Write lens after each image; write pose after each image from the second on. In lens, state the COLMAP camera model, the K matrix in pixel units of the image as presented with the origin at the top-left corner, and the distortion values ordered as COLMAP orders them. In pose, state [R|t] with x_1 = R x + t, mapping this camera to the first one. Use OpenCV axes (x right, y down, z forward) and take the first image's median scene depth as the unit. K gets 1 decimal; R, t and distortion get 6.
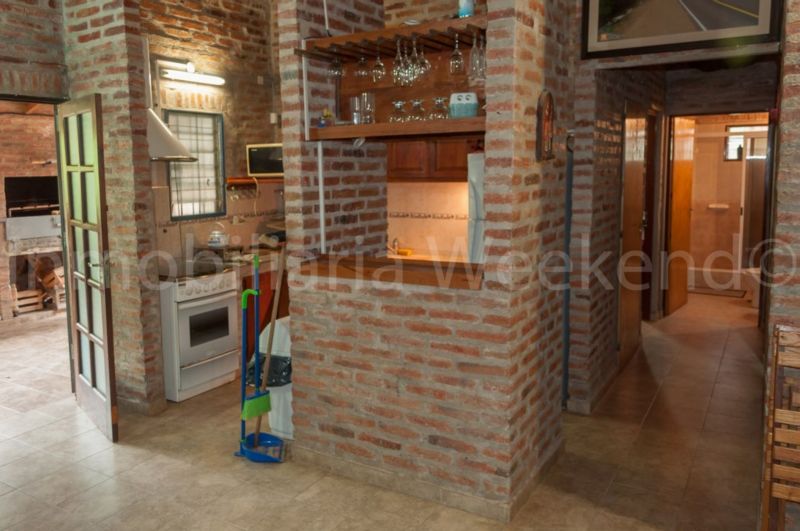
lens RADIAL K [[632.5, 0, 399.3], [0, 632.5, 236.7], [0, 0, 1]] dist [-0.002008, -0.003414]
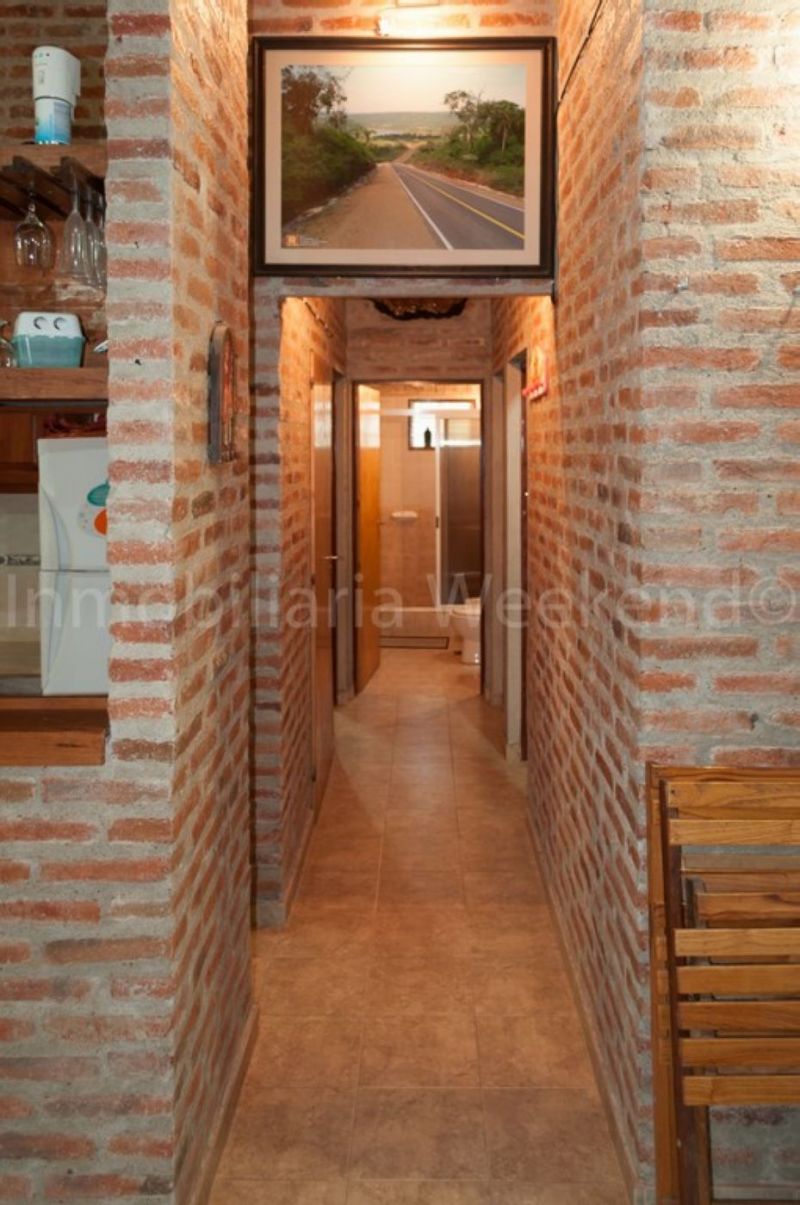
lens RADIAL K [[947.6, 0, 400.3], [0, 947.6, 490.8], [0, 0, 1]] dist [0.020922, -0.004045]
pose [[0.874298, -0.004186, 0.485372, -0.008134], [0.035081, 0.997893, -0.054585, -0.058400], [-0.484121, 0.064751, 0.872602, 0.312021]]
